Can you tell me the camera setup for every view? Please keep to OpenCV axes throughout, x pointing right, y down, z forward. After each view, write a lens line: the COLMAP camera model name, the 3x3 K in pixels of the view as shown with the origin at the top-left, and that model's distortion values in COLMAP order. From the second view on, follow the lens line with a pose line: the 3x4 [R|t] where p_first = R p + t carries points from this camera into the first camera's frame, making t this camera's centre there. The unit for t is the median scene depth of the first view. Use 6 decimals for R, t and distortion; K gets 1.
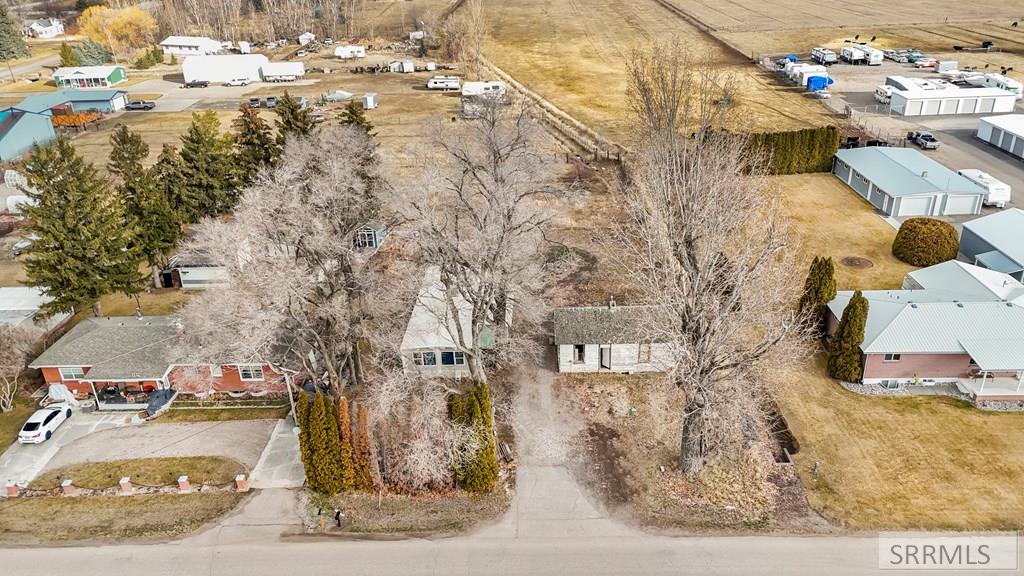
lens RADIAL K [[749.3, 0, 512.0], [0, 749.3, 288.0], [0, 0, 1]] dist [0.087054, -0.082617]
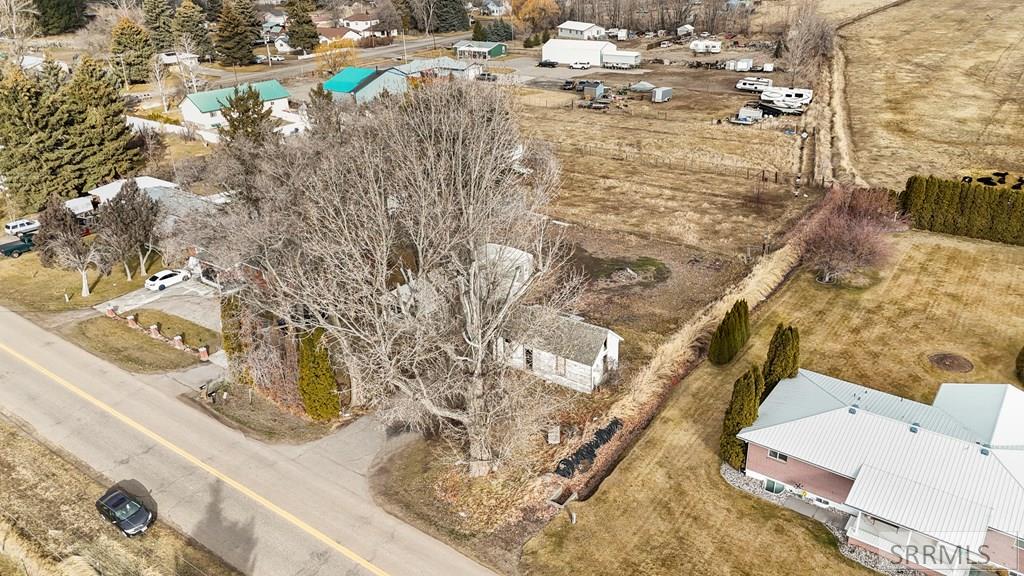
lens RADIAL K [[749.3, 0, 512.0], [0, 749.3, 288.0], [0, 0, 1]] dist [0.087054, -0.082617]
pose [[0.818381, 0.253221, -0.515879, 0.602087], [-0.247770, 0.965441, 0.080833, -0.075526], [0.518519, 0.061667, 0.852839, 0.123653]]
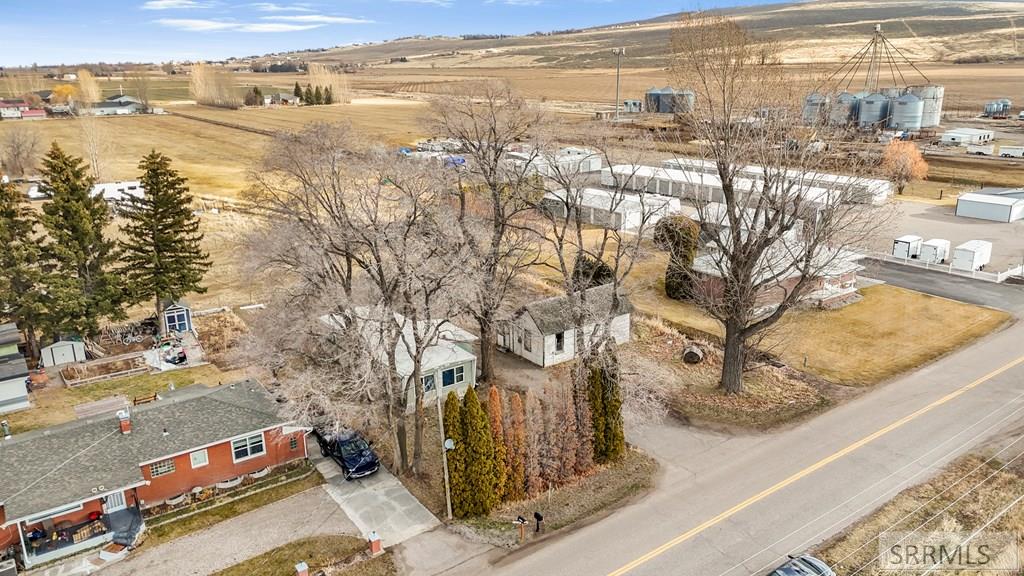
lens RADIAL K [[749.3, 0, 512.0], [0, 749.3, 288.0], [0, 0, 1]] dist [0.087054, -0.082617]
pose [[0.795758, -0.155096, 0.585419, -0.535228], [0.258455, 0.961174, -0.096671, 0.097370], [-0.547696, 0.228232, 0.804947, 0.209242]]
